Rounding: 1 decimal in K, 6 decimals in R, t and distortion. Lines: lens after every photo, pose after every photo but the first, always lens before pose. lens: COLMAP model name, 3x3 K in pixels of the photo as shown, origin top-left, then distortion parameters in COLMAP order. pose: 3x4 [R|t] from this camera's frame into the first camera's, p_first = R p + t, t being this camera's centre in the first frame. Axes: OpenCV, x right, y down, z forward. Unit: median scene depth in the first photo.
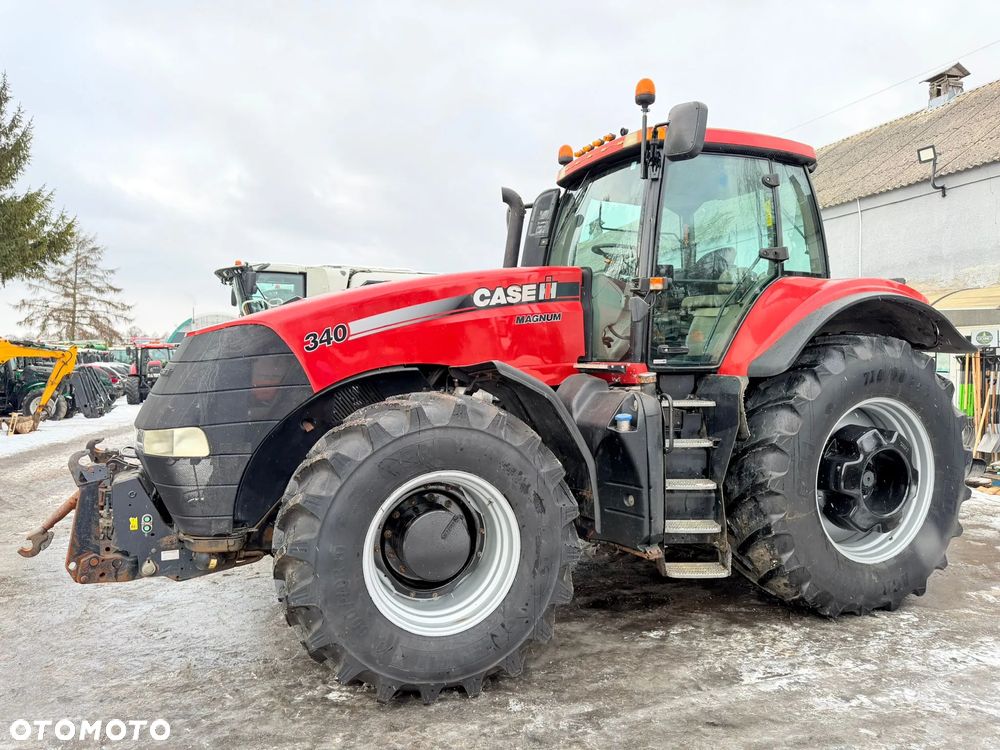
lens RADIAL K [[701.1, 0, 497.3], [0, 701.1, 378.2], [0, 0, 1]] dist [0.080643, -0.101276]
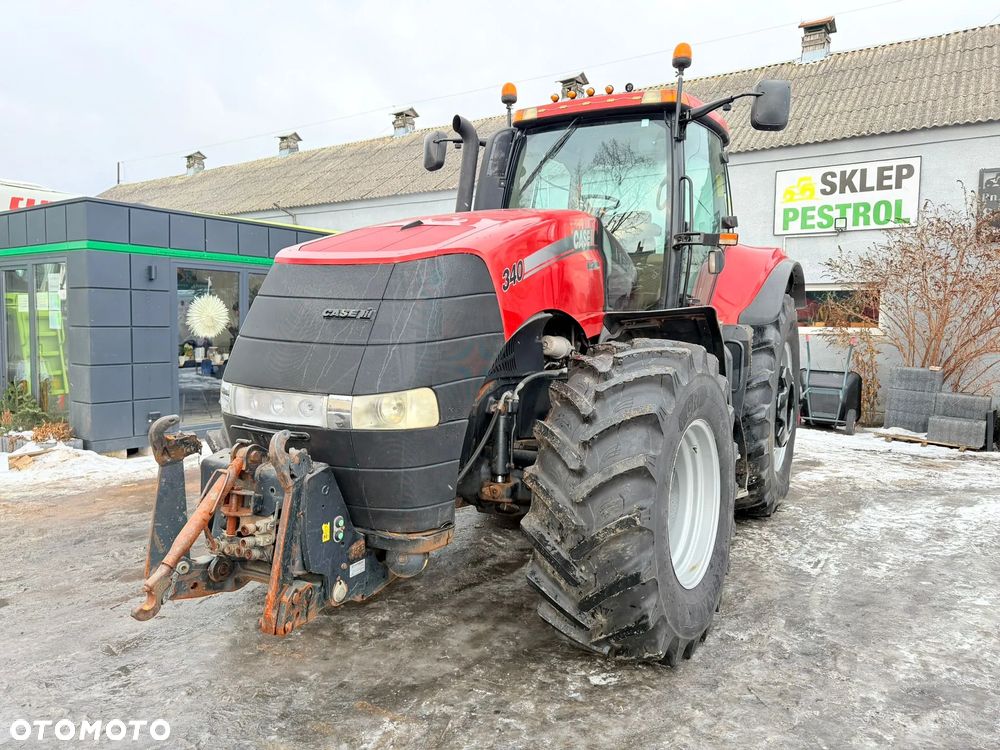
lens RADIAL K [[700.3, 0, 502.1], [0, 700.3, 373.2], [0, 0, 1]] dist [0.100893, -0.154120]
pose [[0.791117, -0.035652, 0.610625, -0.742273], [0.002164, 0.998457, 0.055492, 0.011758], [-0.611661, -0.042579, 0.789973, 0.337979]]
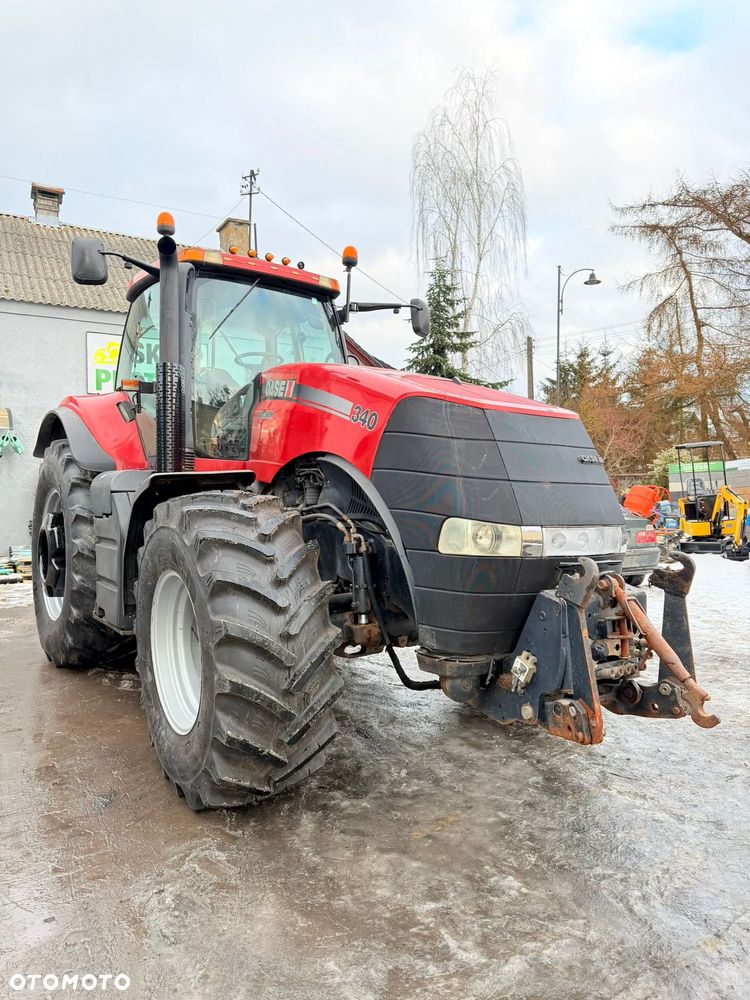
lens RADIAL K [[702.1, 0, 375.0], [0, 702.1, 500.0], [0, 0, 1]] dist [0.078713, -0.105288]
pose [[-0.208276, -0.019364, 0.977878, -1.188887], [0.026071, 0.999339, 0.025342, 0.010355], [-0.977723, 0.030772, -0.207633, 1.372432]]
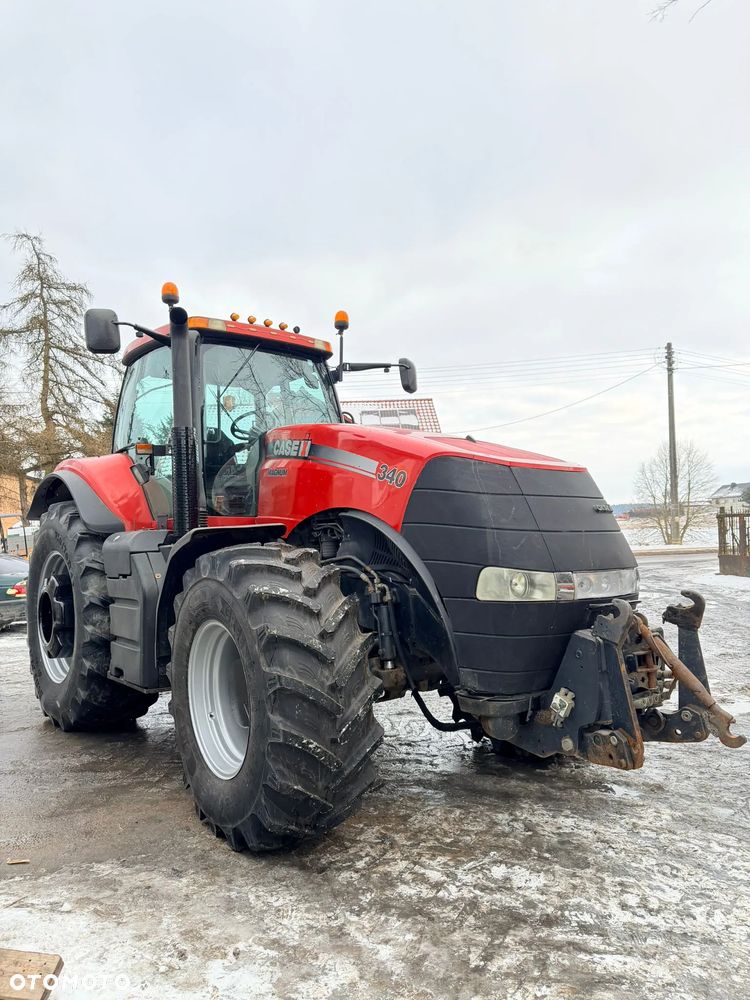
lens RADIAL K [[701.1, 0, 377.0], [0, 701.1, 505.0], [0, 0, 1]] dist [0.080643, -0.101276]
pose [[-0.282670, 0.042080, 0.958294, -1.222511], [0.062037, 0.997748, -0.025513, -0.008417], [-0.957209, 0.052238, -0.284644, 1.488244]]
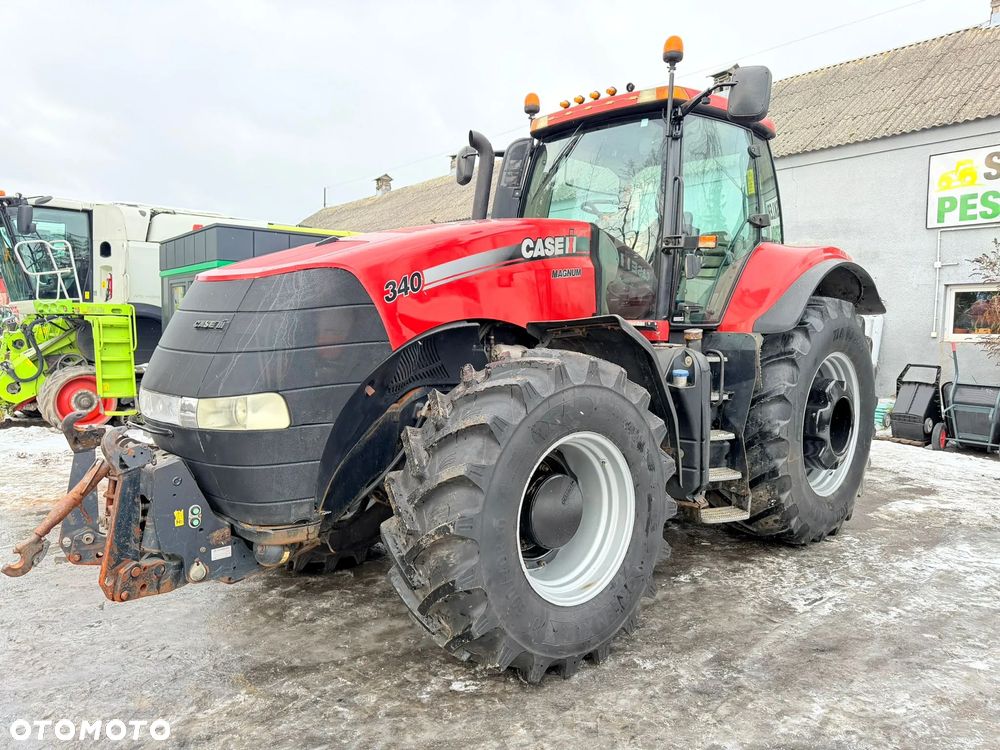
lens RADIAL K [[702.1, 0, 500.0], [0, 702.1, 375.0], [0, 0, 1]] dist [0.078713, -0.105288]
pose [[0.933547, -0.018183, 0.357994, -0.431234], [0.000538, 0.998783, 0.049327, 0.008051], [-0.358455, -0.045856, 0.932420, 0.141034]]
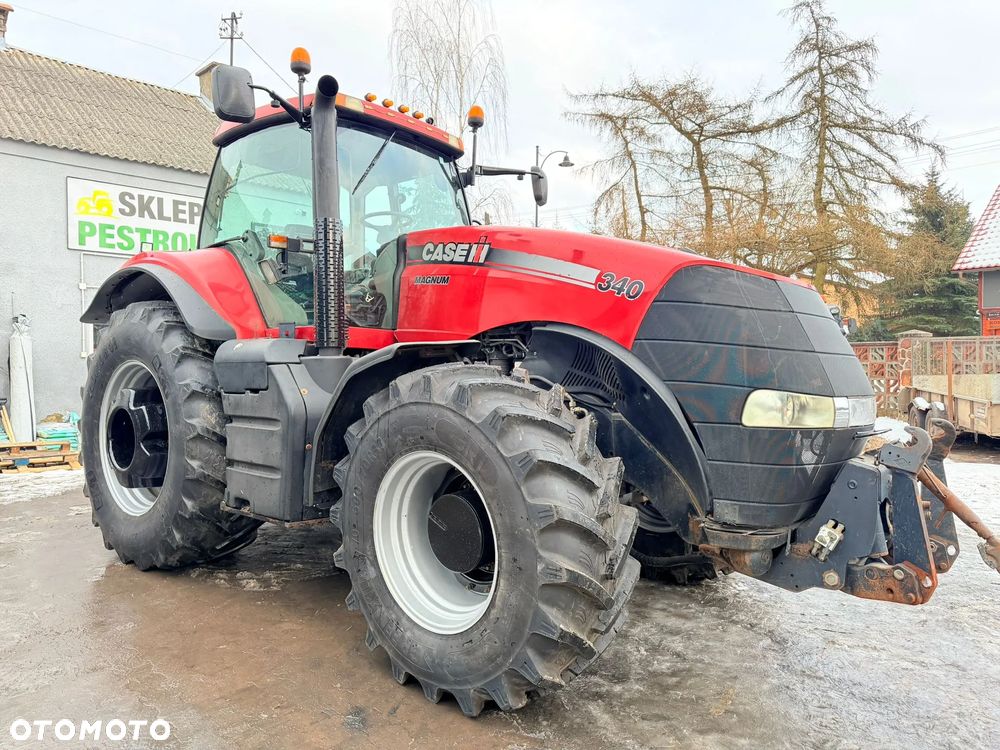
lens RADIAL K [[702.1, 0, 500.0], [0, 702.1, 375.0], [0, 0, 1]] dist [0.078713, -0.105288]
pose [[-0.461655, -0.021913, 0.886789, -1.012812], [0.021898, 0.999109, 0.036088, 0.002532], [-0.886789, 0.036079, -0.460763, 1.716830]]
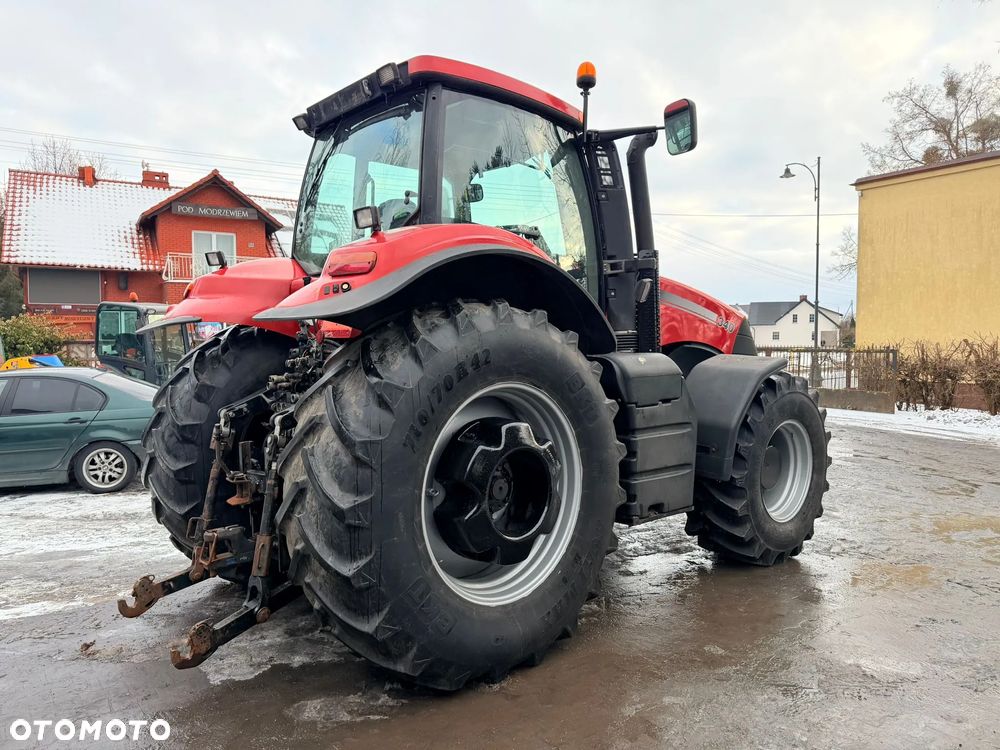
lens RADIAL K [[702.1, 0, 500.0], [0, 702.1, 375.0], [0, 0, 1]] dist [0.078713, -0.105288]
pose [[-0.941706, 0.016575, -0.336027, 0.658017], [-0.005494, 0.997895, 0.064619, -0.056550], [0.336391, 0.062698, -0.939633, 2.507793]]
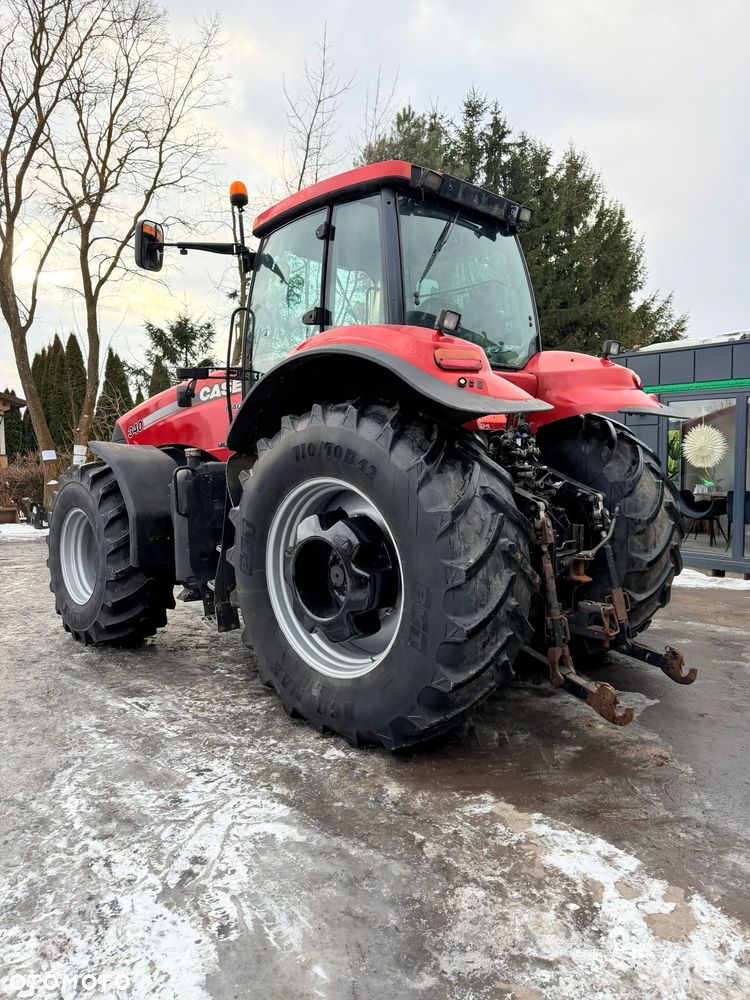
lens RADIAL K [[702.1, 0, 375.0], [0, 702.1, 500.0], [0, 0, 1]] dist [0.078713, -0.105288]
pose [[0.391325, 0.055244, -0.918593, 1.481106], [-0.008276, 0.998367, 0.056516, 0.009640], [0.920216, -0.014514, 0.391143, 0.837071]]
